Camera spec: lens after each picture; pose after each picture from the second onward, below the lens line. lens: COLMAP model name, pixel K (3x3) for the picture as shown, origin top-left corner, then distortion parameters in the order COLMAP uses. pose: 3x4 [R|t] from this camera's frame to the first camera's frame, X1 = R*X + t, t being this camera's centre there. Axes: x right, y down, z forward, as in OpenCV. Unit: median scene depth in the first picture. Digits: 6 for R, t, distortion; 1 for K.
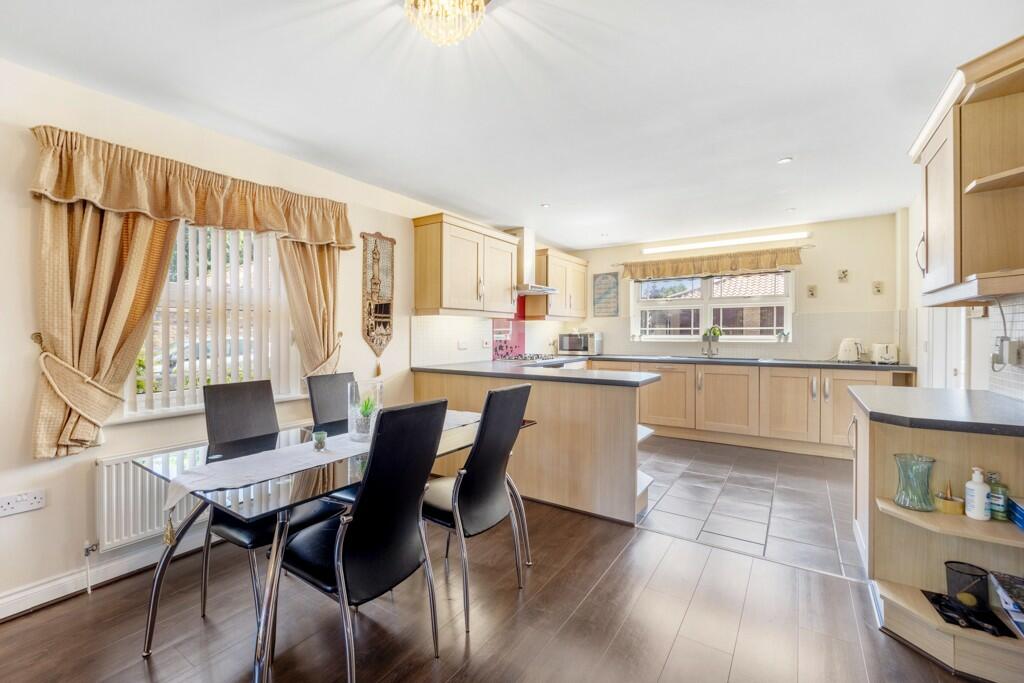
lens RADIAL K [[423.8, 0, 512.0], [0, 423.8, 338.2], [0, 0, 1]] dist [-0.000531, 0.000000]
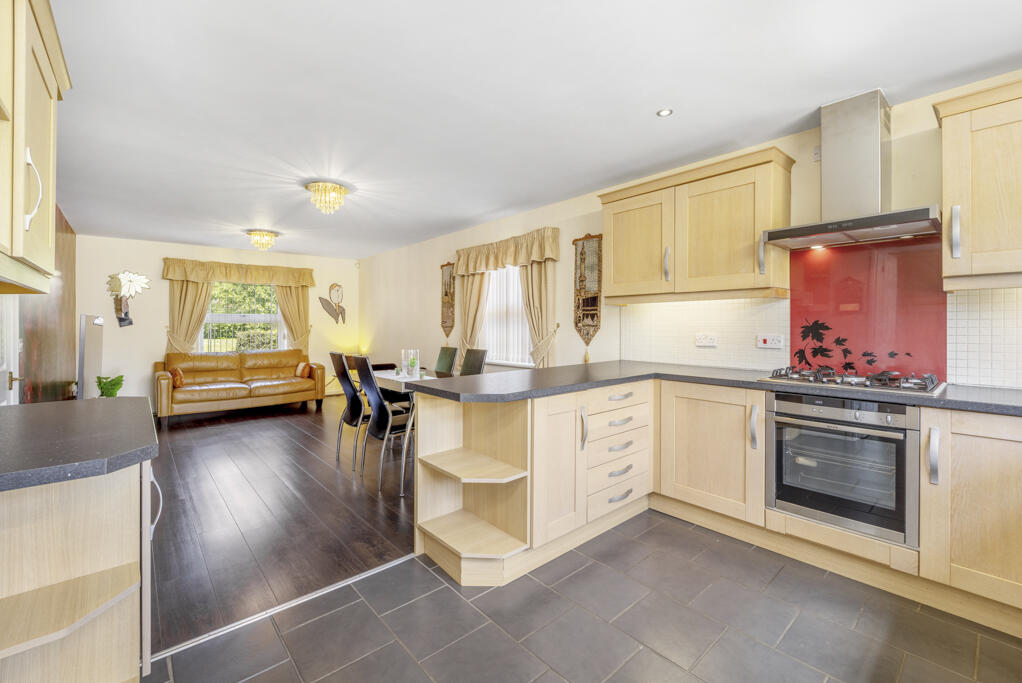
lens RADIAL K [[423.0, 0, 494.3], [0, 423.0, 321.9], [0, 0, 1]] dist [-0.000531, 0.000000]
pose [[-0.263733, 0.002601, -0.964592, 0.825194], [-0.003787, 0.999986, 0.003732, -0.021314], [0.964588, 0.004637, -0.263719, 1.057792]]
